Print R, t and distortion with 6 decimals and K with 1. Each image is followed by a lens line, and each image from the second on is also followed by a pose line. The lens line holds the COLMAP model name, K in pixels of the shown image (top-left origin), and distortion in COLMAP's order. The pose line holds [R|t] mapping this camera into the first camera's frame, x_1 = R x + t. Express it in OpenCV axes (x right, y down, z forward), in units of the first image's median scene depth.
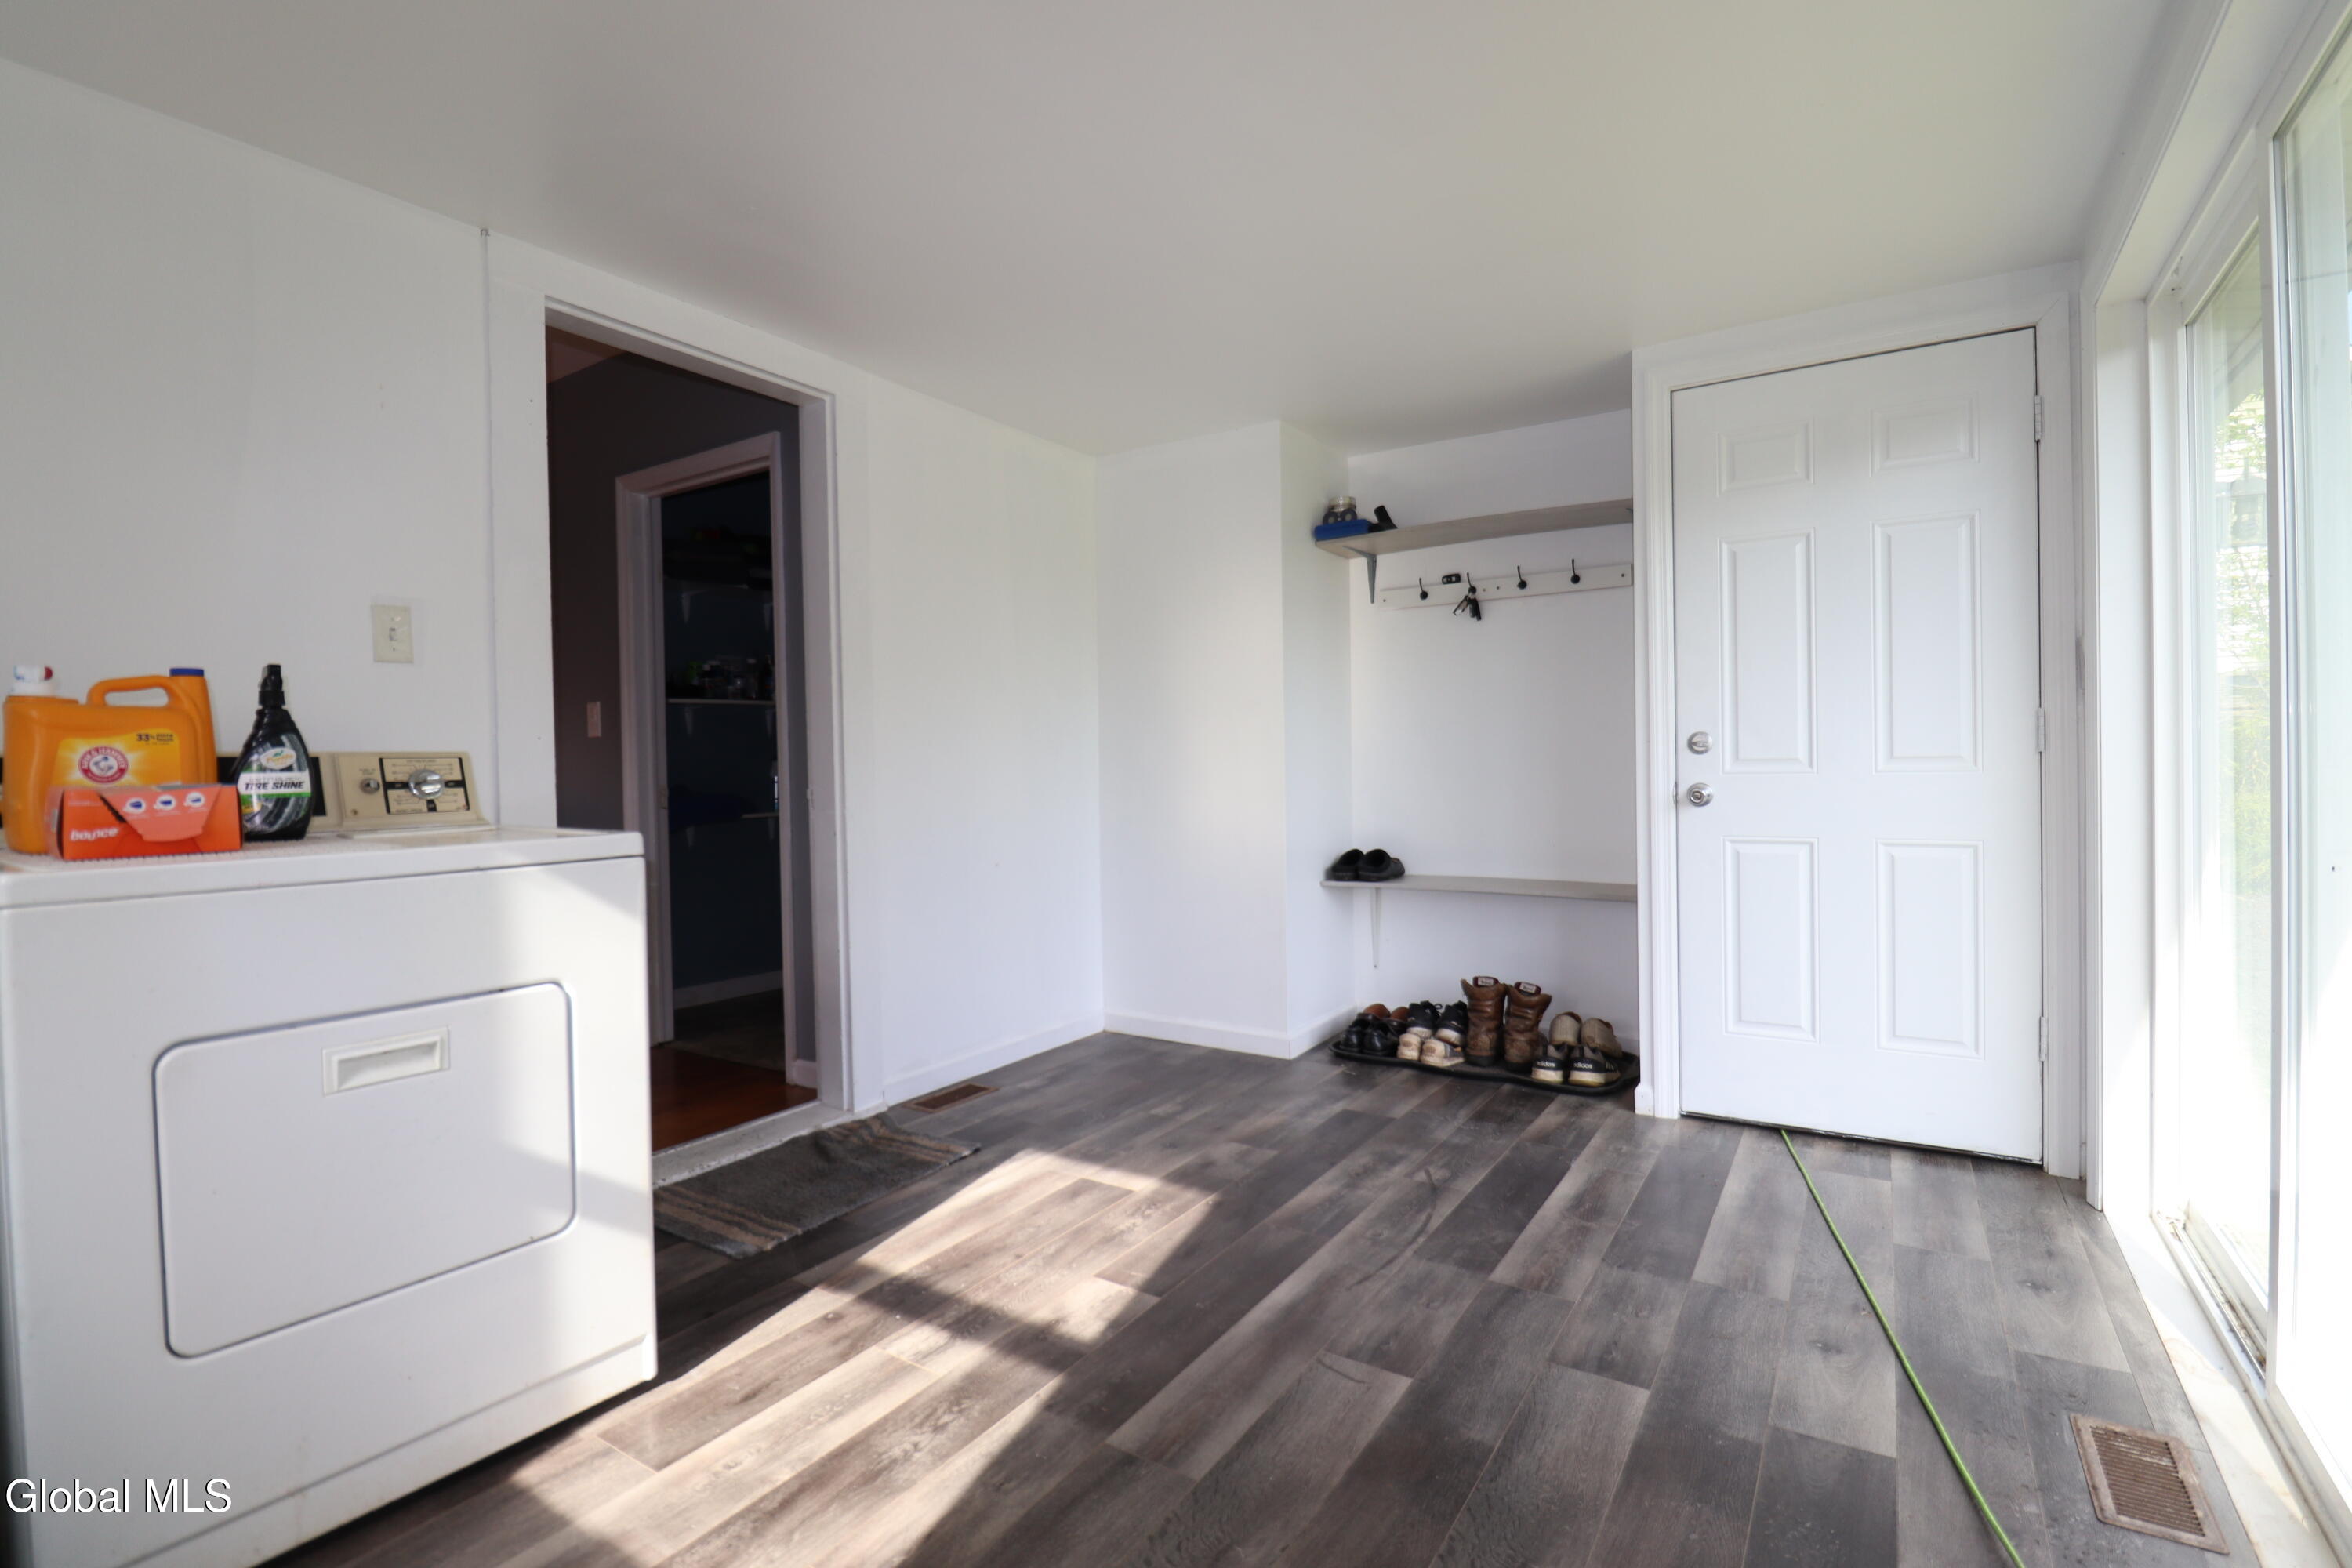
lens RADIAL K [[1093.9, 0, 1196.3], [0, 1093.9, 782.6], [0, 0, 1]] dist [-0.001471, -0.013664]
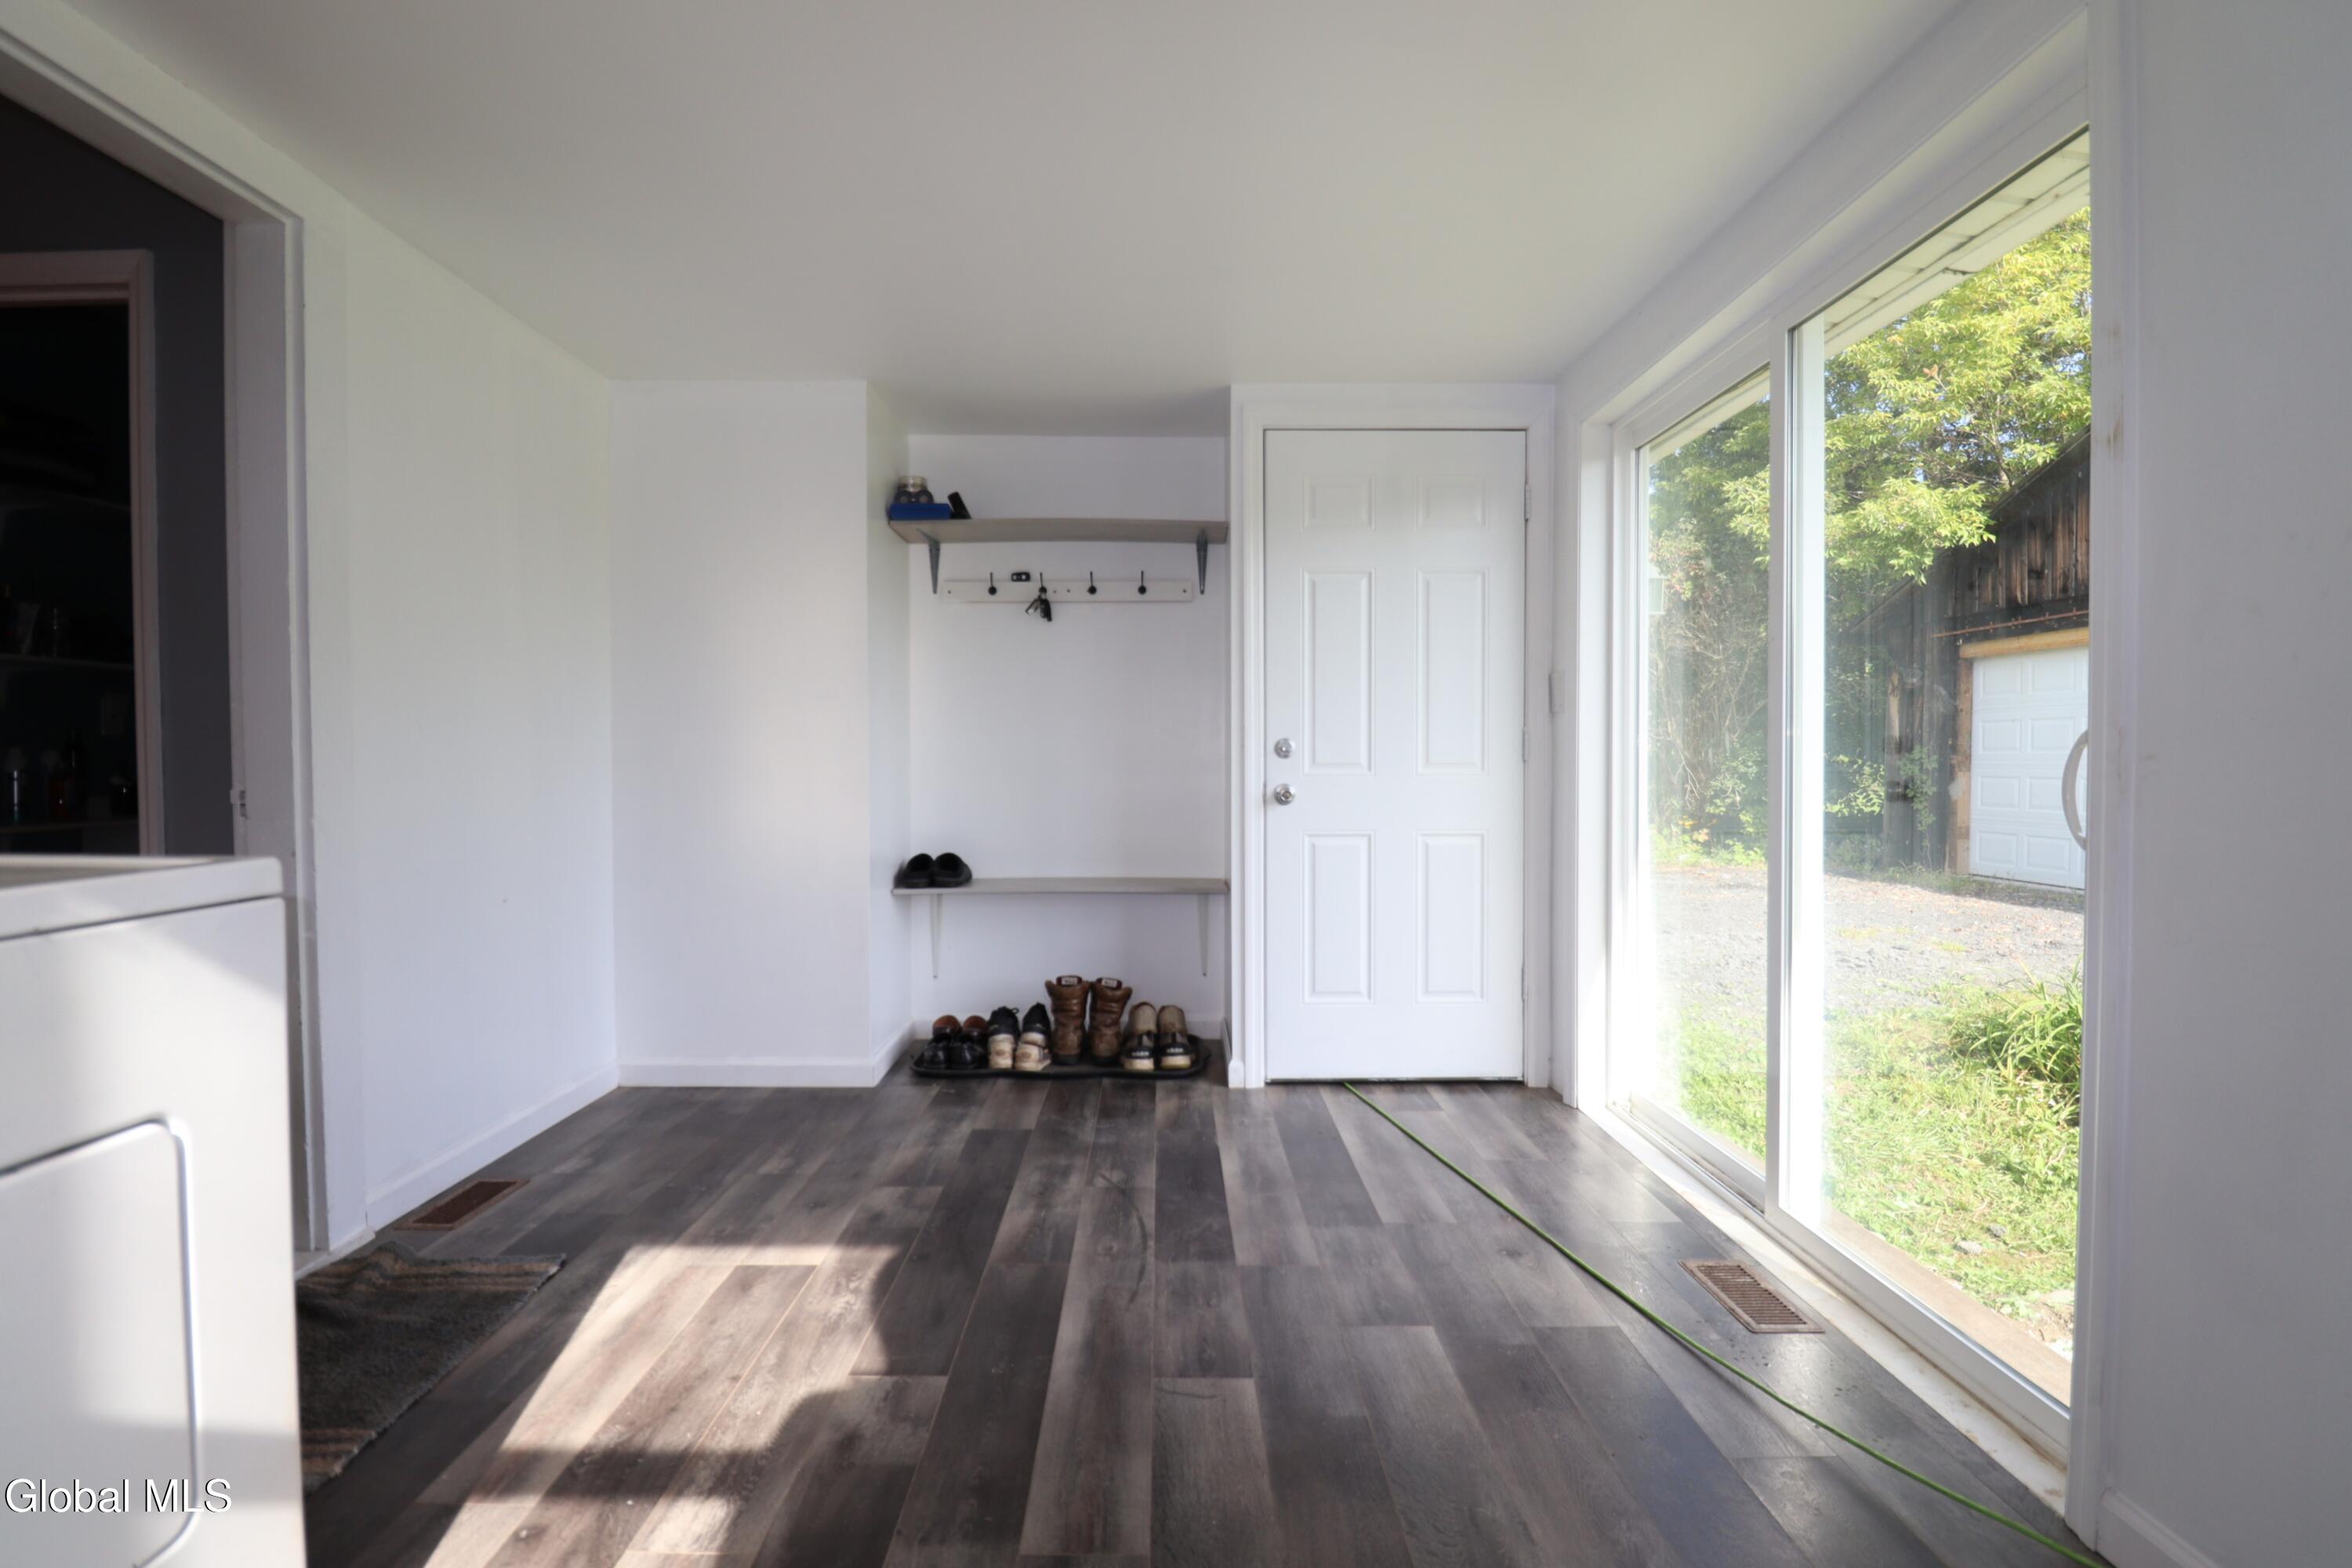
lens RADIAL K [[1093.9, 0, 1196.3], [0, 1093.9, 782.6], [0, 0, 1]] dist [-0.001471, -0.013664]
pose [[0.832883, 0.004193, 0.553434, -0.231687], [-0.003125, 0.999991, -0.002873, 0.002571], [-0.553441, 0.000663, 0.832888, 0.113672]]
